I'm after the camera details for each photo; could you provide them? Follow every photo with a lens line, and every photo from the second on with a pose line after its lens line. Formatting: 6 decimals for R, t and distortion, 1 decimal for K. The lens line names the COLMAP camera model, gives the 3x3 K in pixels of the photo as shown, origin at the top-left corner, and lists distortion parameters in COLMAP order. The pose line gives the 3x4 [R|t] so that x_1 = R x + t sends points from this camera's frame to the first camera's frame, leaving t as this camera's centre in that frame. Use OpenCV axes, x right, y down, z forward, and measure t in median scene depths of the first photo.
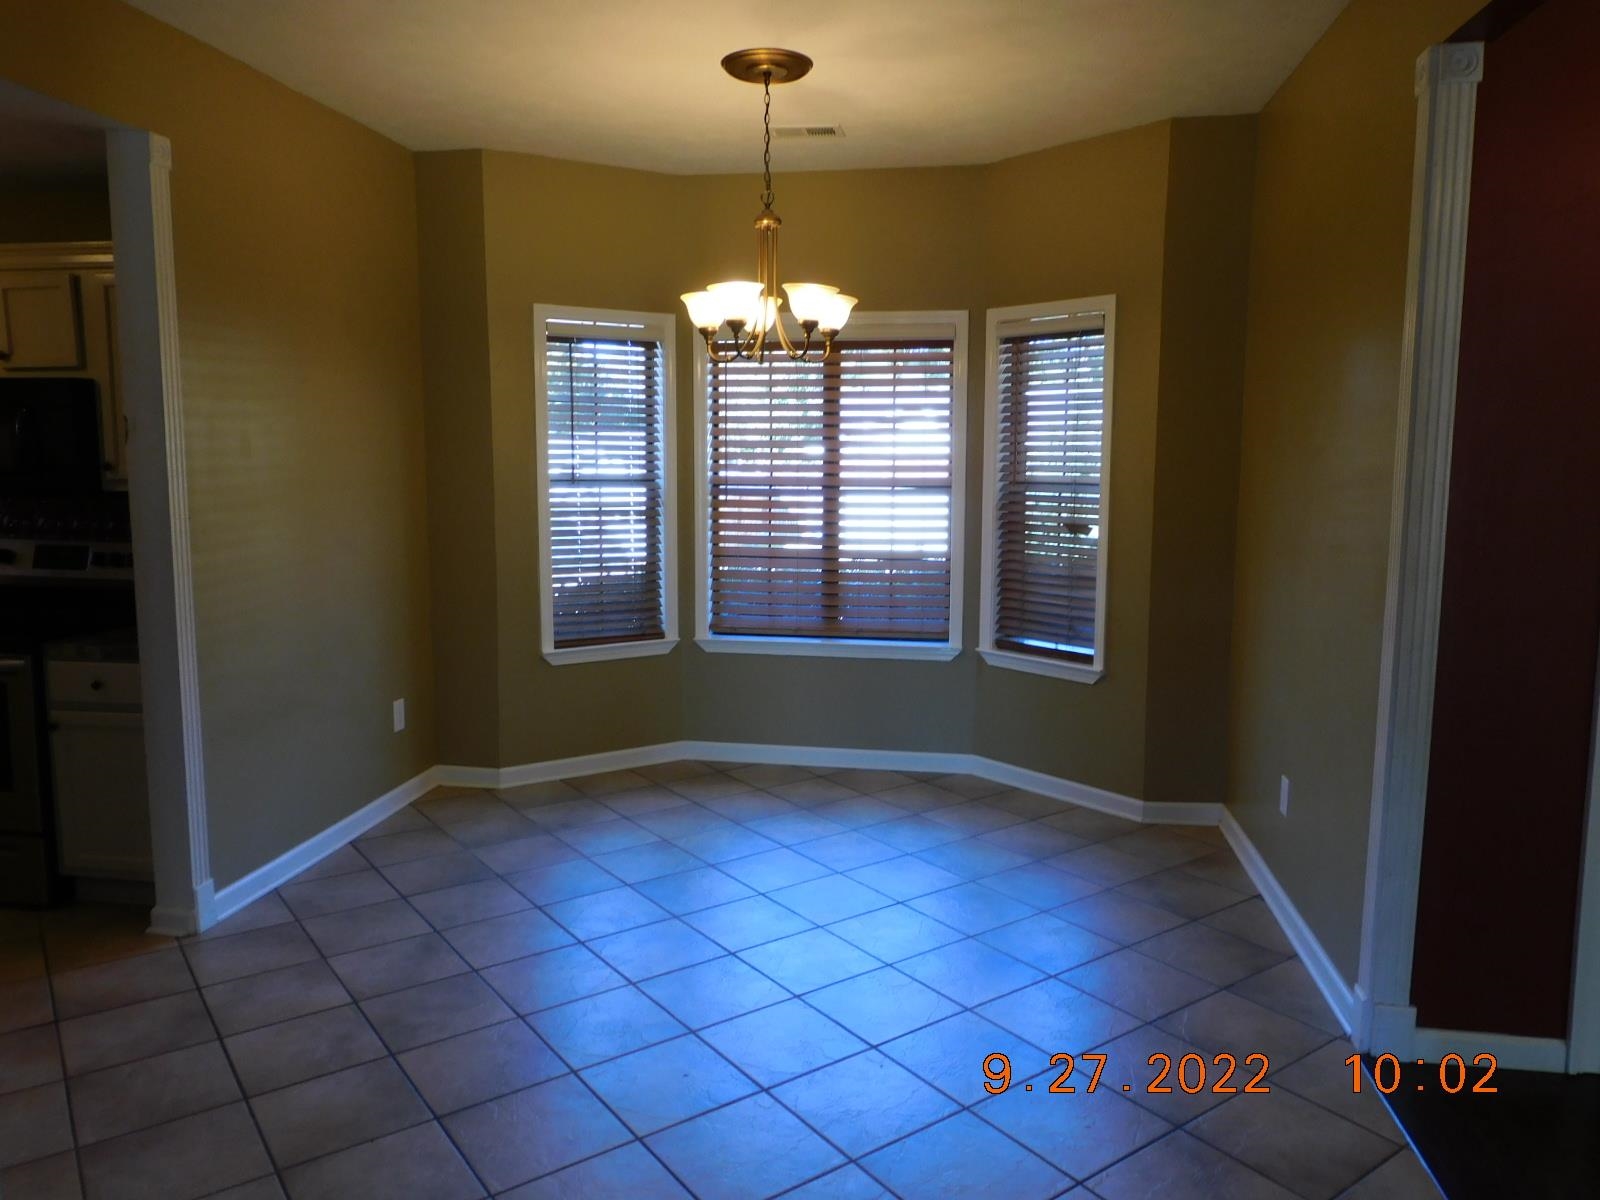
lens RADIAL K [[1137.6, 0, 800.0], [0, 1137.6, 600.0], [0, 0, 1]] dist [0.003581, -0.001681]
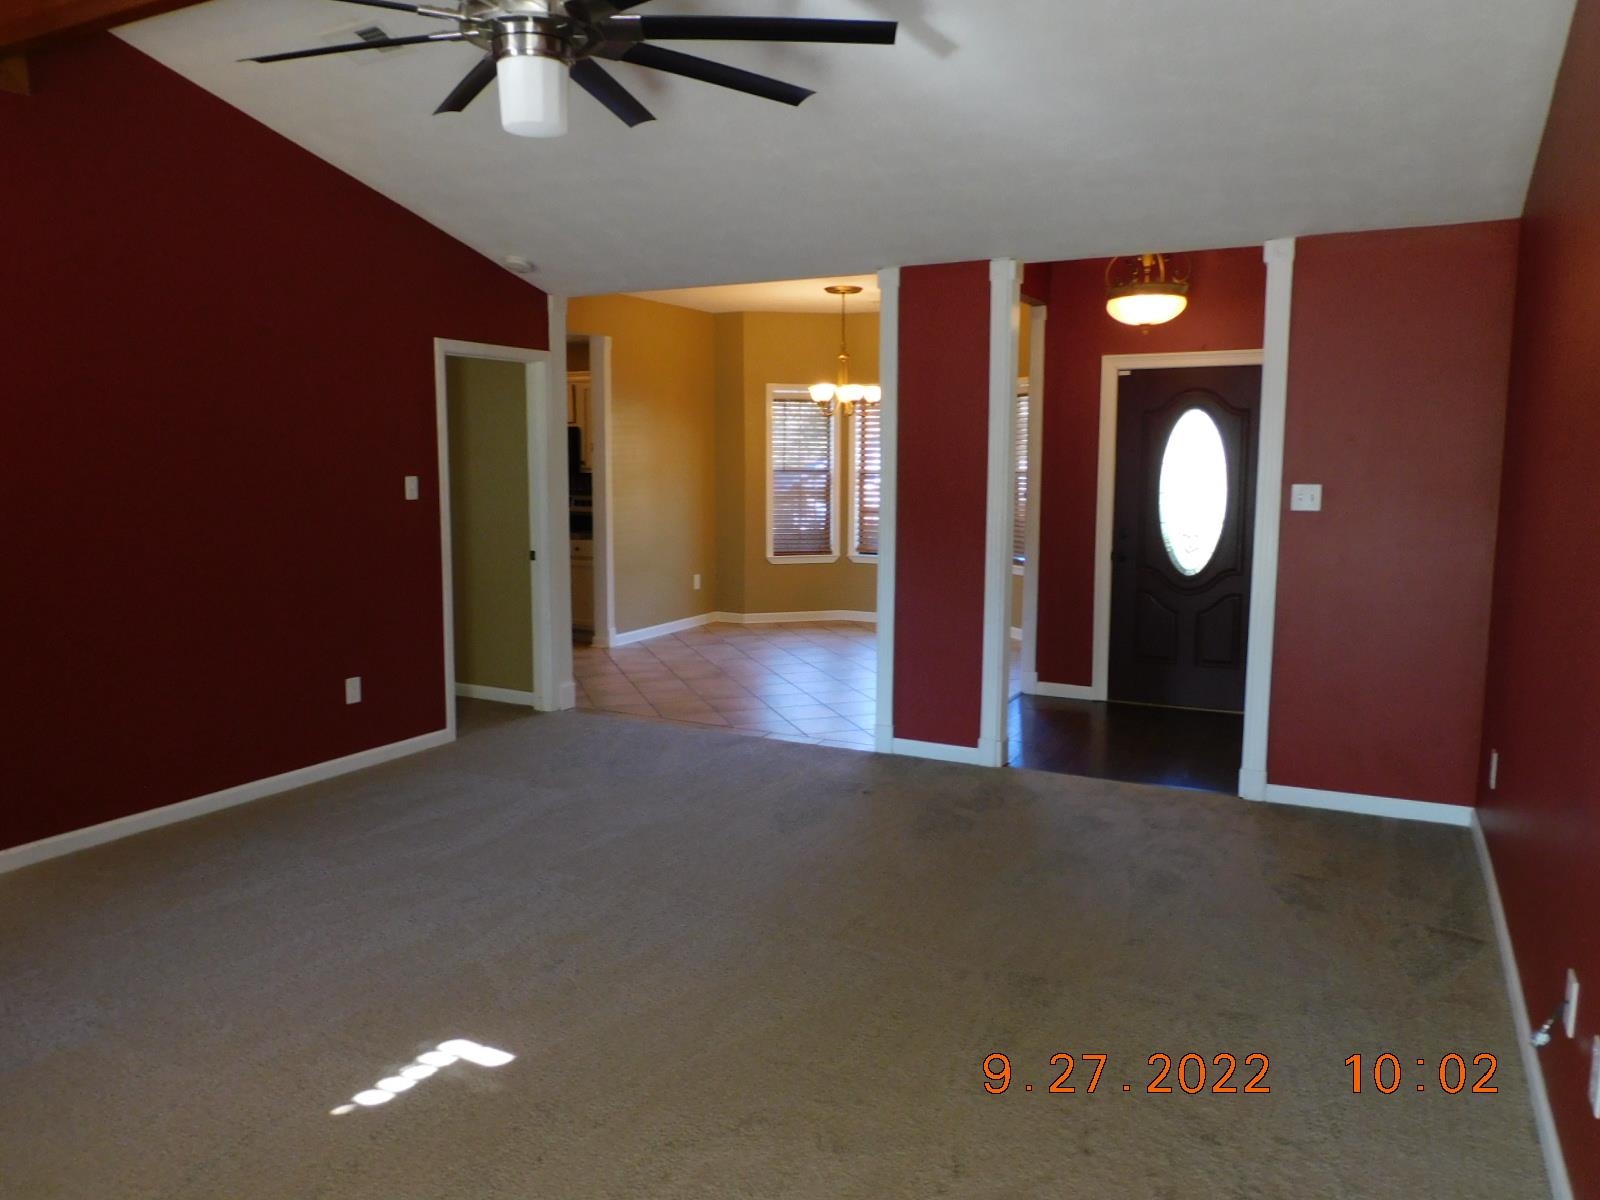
lens RADIAL K [[1137.6, 0, 800.0], [0, 1137.6, 600.0], [0, 0, 1]] dist [0.003581, -0.001681]
pose [[0.949986, 0.036374, -0.310166, 0.449732], [-0.037049, 0.999307, 0.003717, 0.112049], [0.310086, 0.007960, 0.950675, -0.876512]]
